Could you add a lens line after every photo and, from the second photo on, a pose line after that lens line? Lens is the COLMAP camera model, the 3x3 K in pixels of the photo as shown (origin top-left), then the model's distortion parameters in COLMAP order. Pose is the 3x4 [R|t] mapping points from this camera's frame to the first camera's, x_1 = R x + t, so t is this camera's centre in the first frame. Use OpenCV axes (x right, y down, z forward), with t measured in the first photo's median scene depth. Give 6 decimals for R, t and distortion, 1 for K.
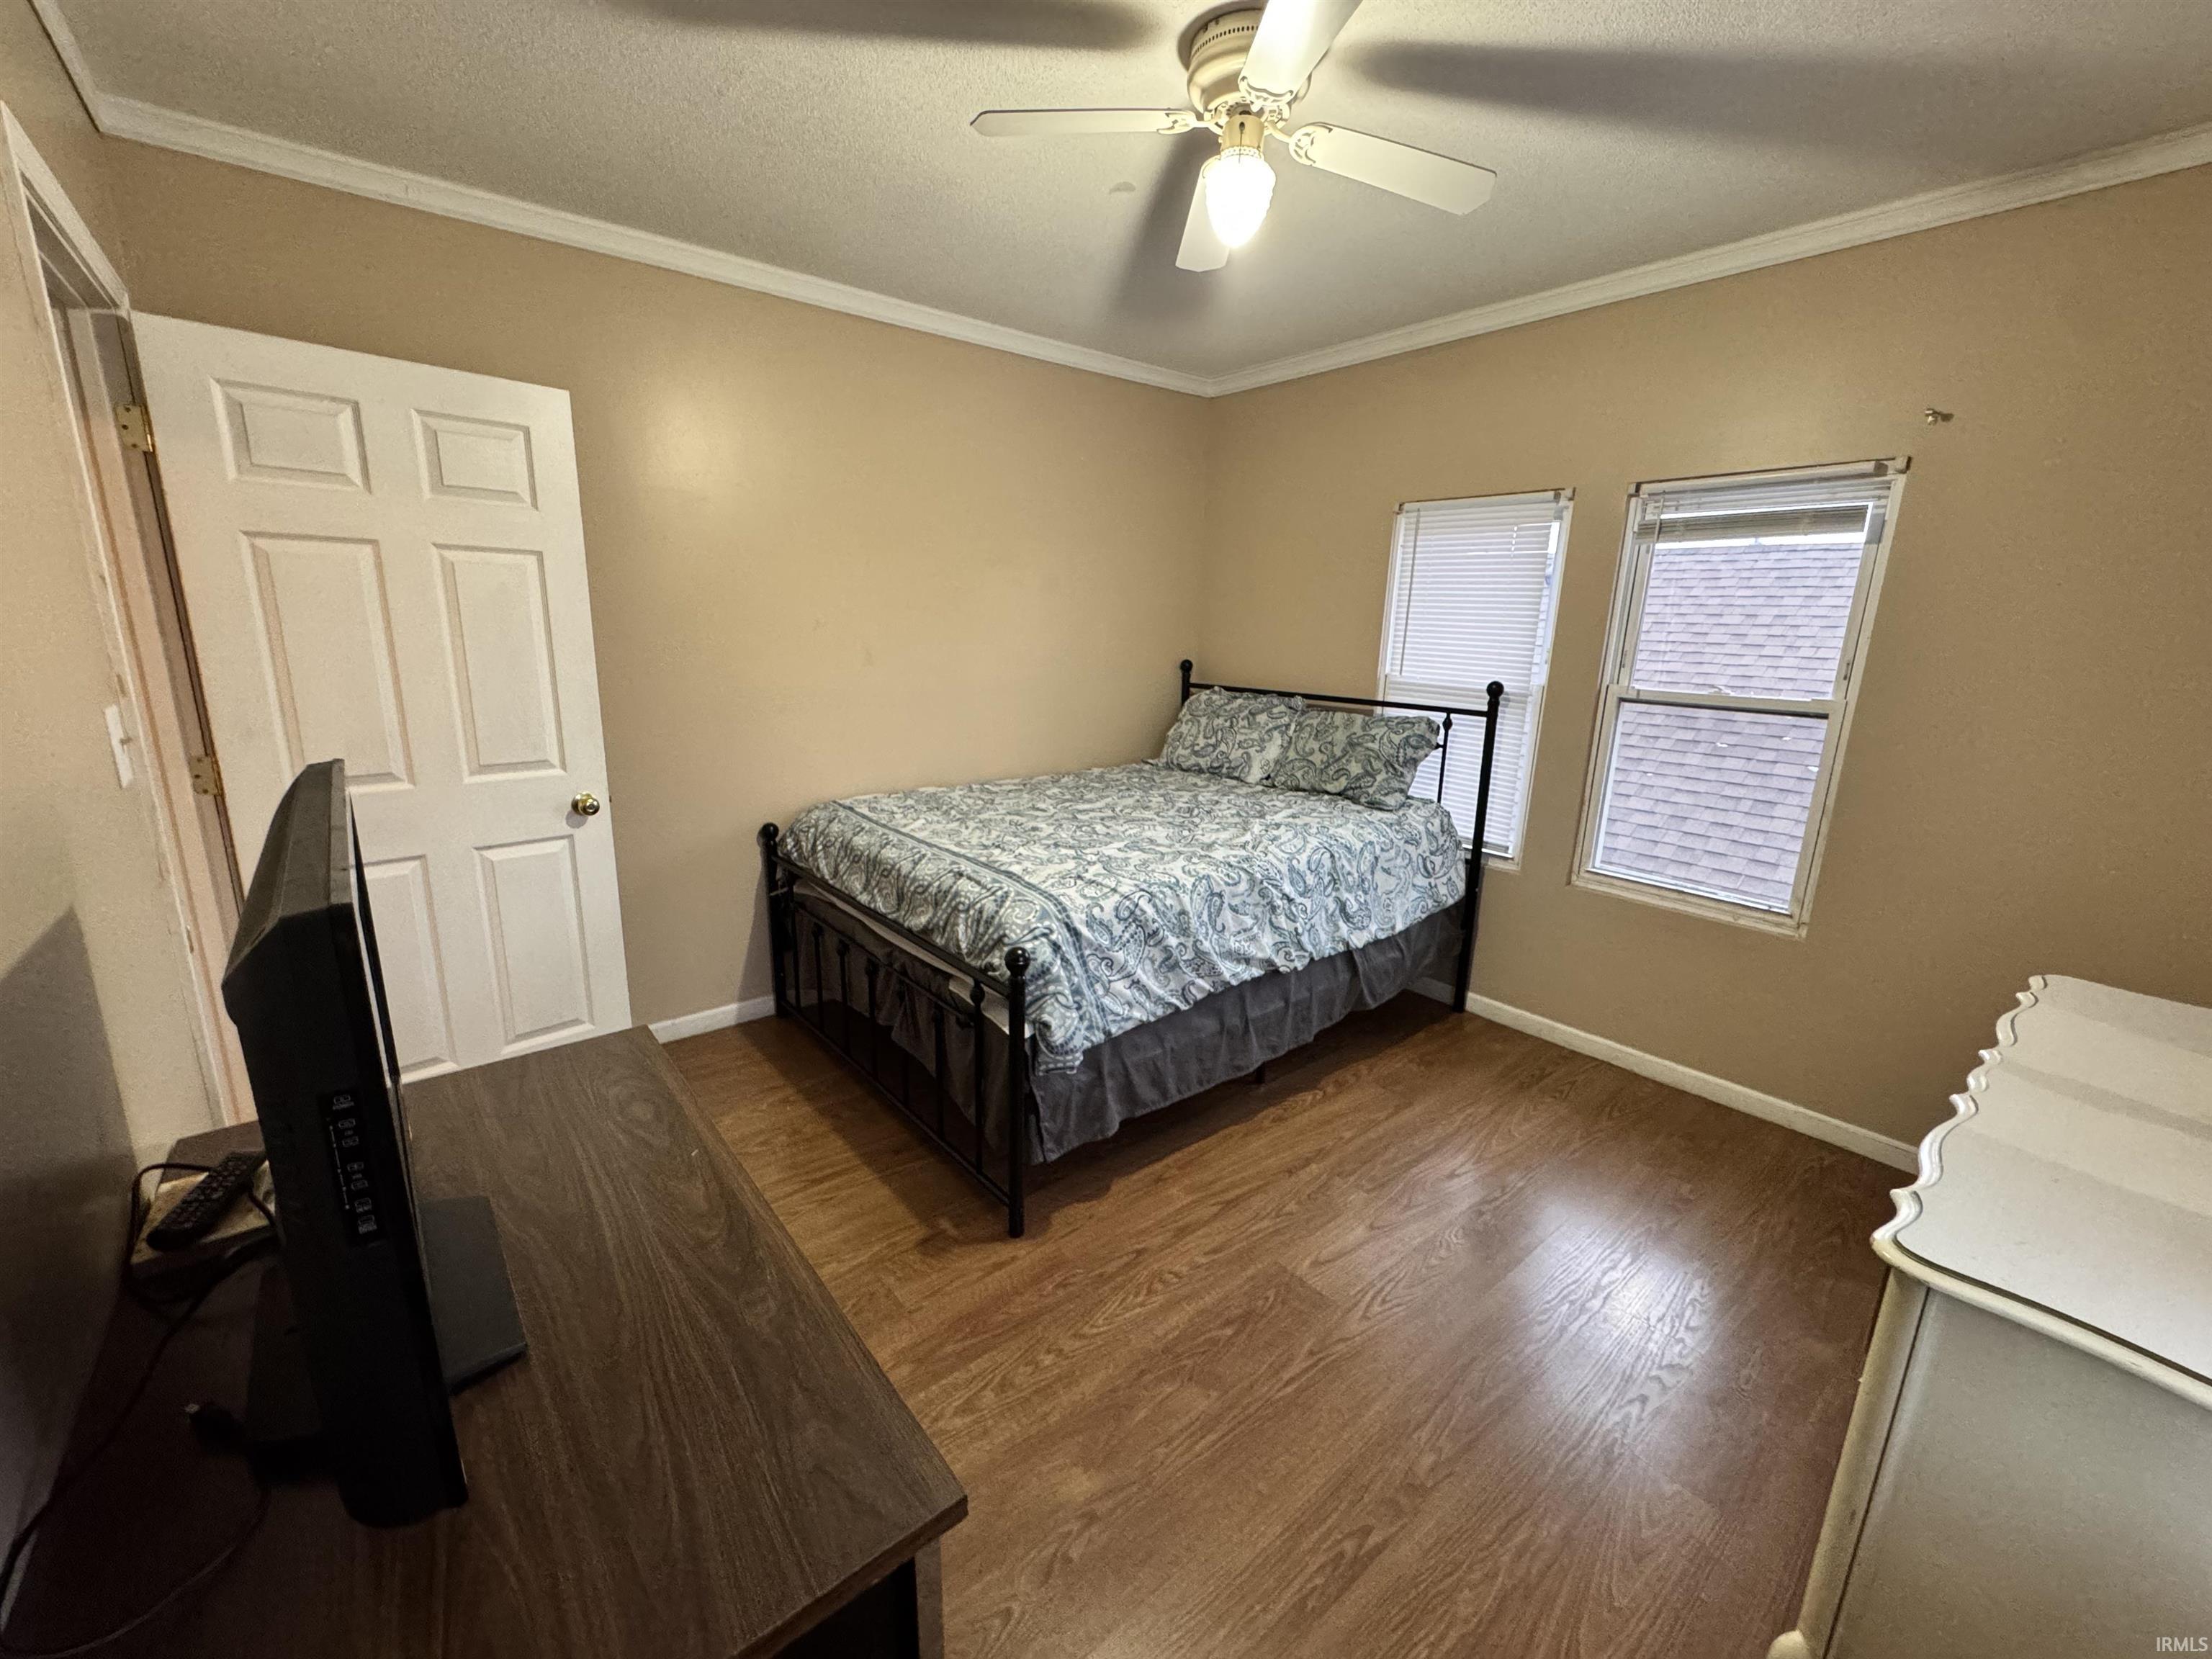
lens RADIAL K [[883.8, 0, 1097.8], [0, 883.8, 825.7], [0, 0, 1]] dist [-0.000473, 0.000099]
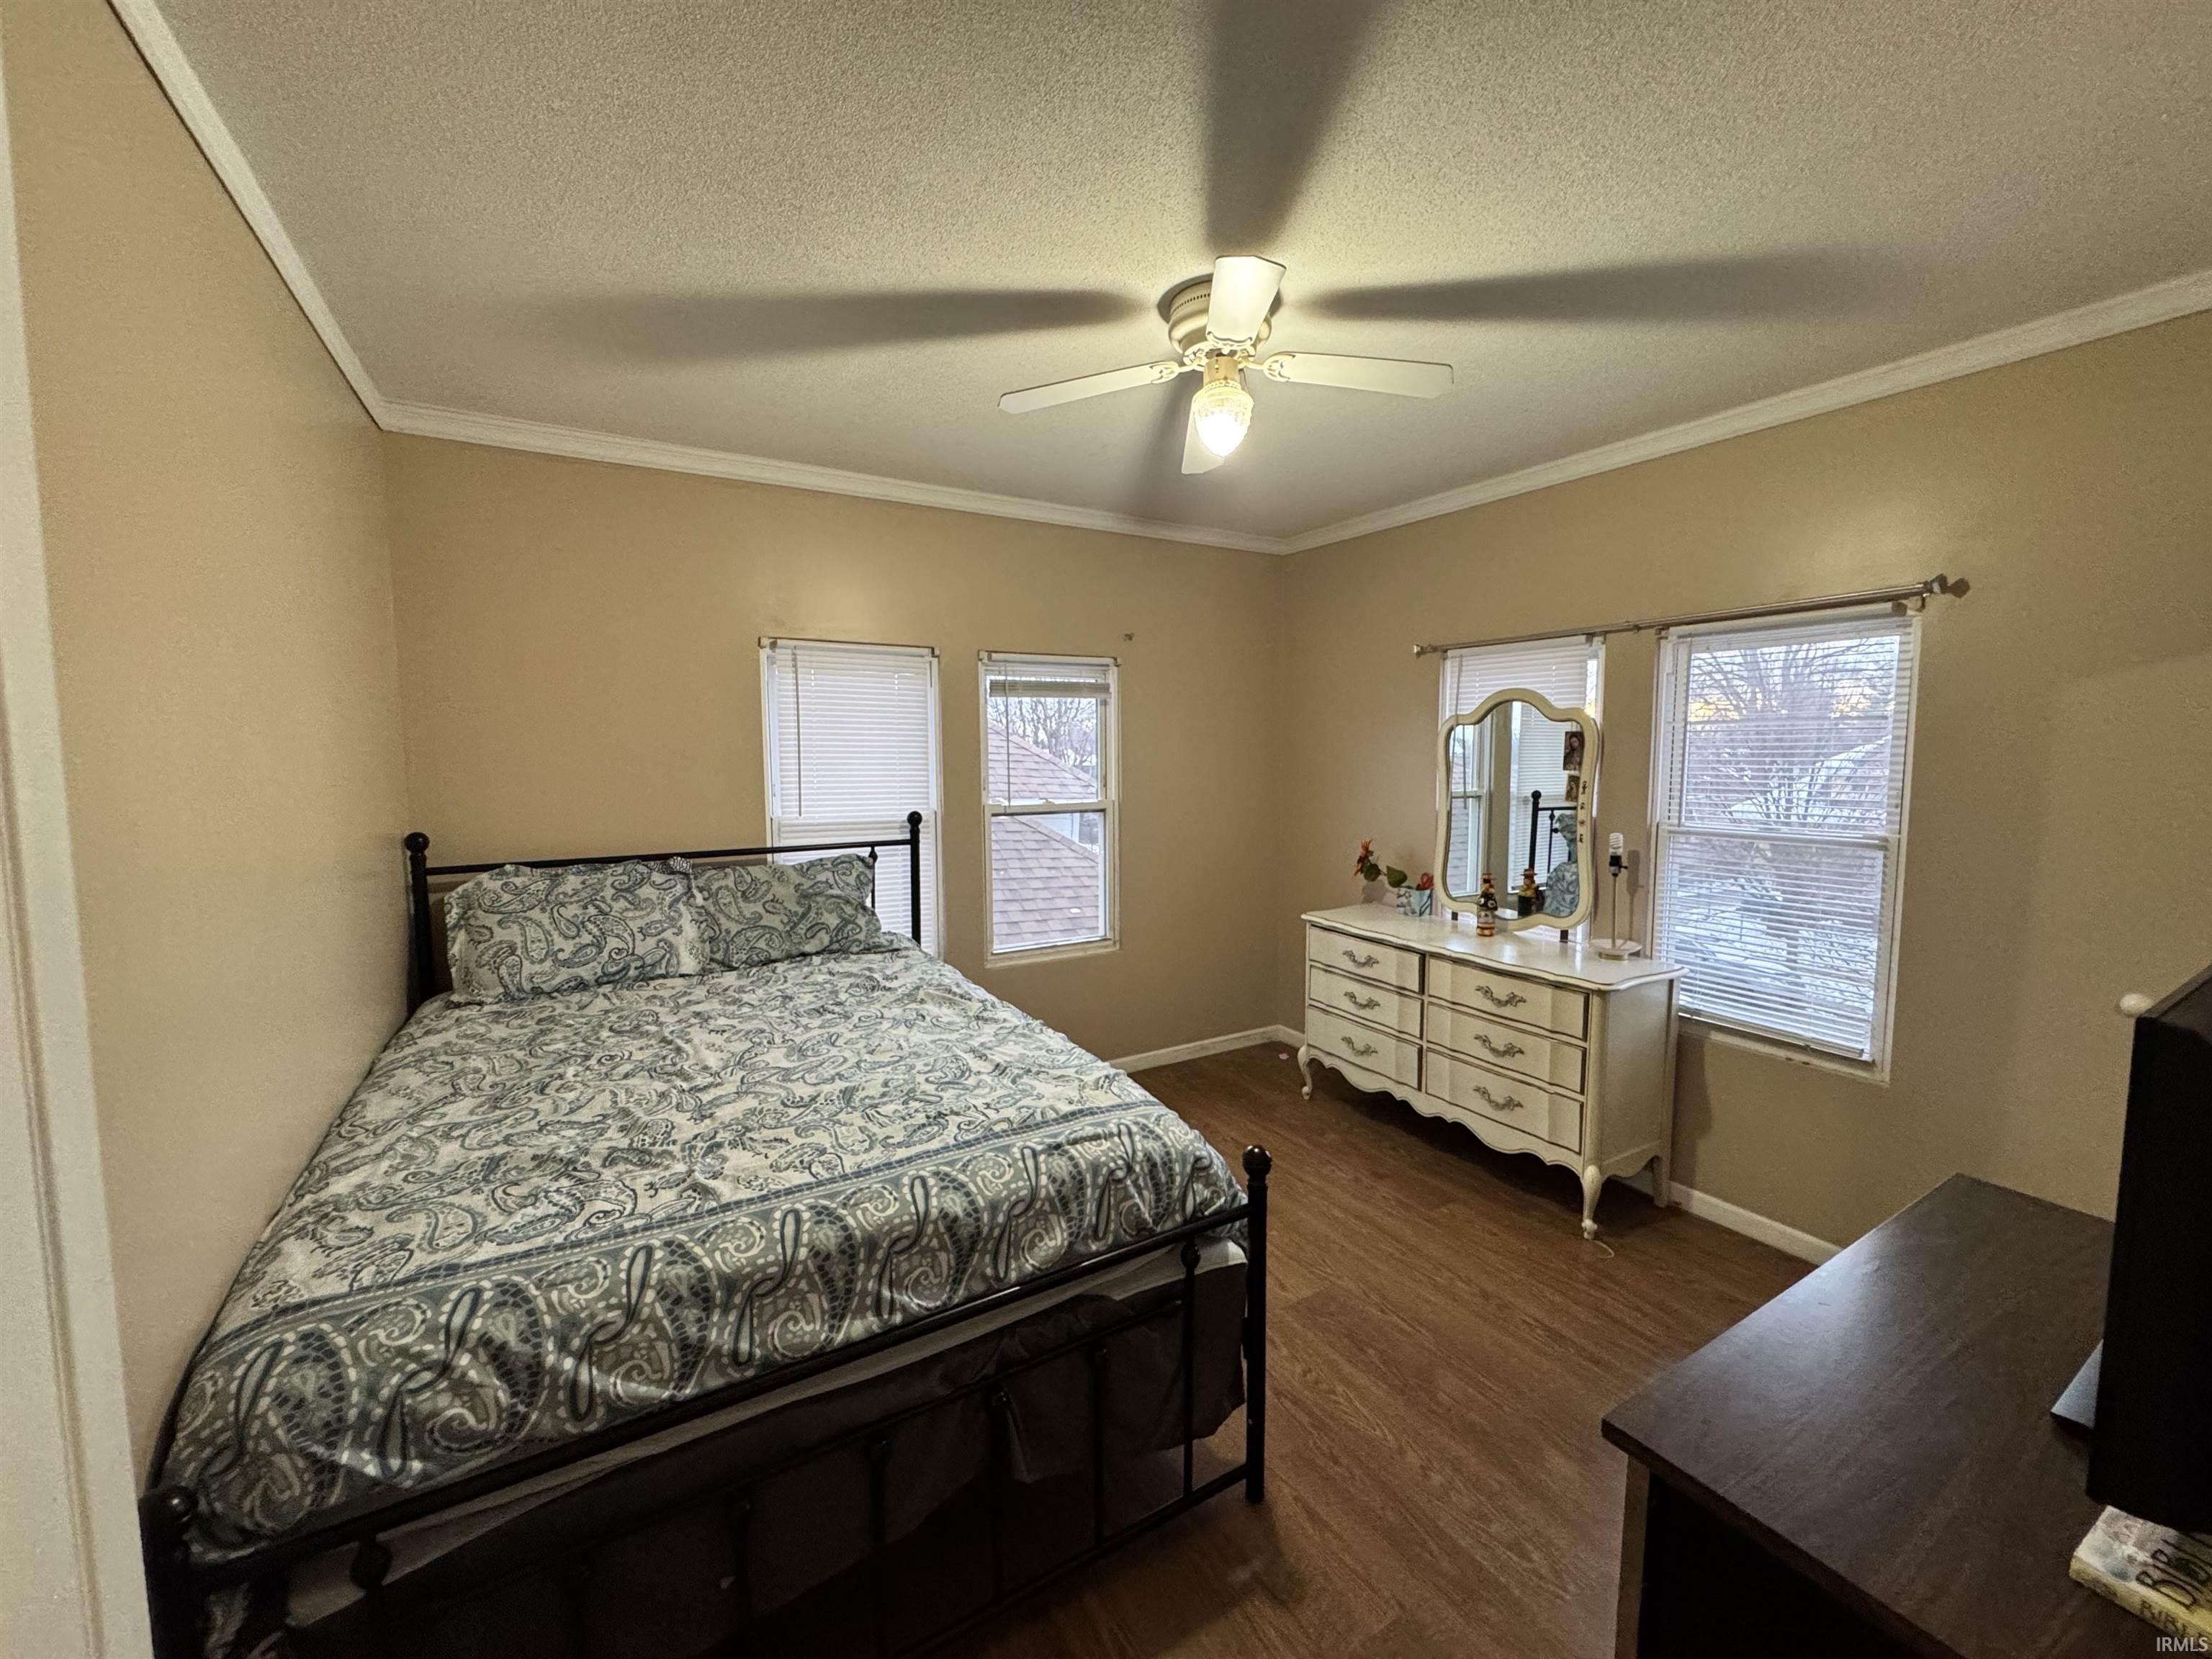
lens RADIAL K [[883.8, 0, 1102.6], [0, 883.8, 829.2], [0, 0, 1]] dist [-0.000473, 0.000099]
pose [[0.152464, -0.114278, 0.981680, -0.658185], [0.234462, 0.969118, 0.076401, -0.189316], [-0.960095, 0.218519, 0.174549, 0.651131]]
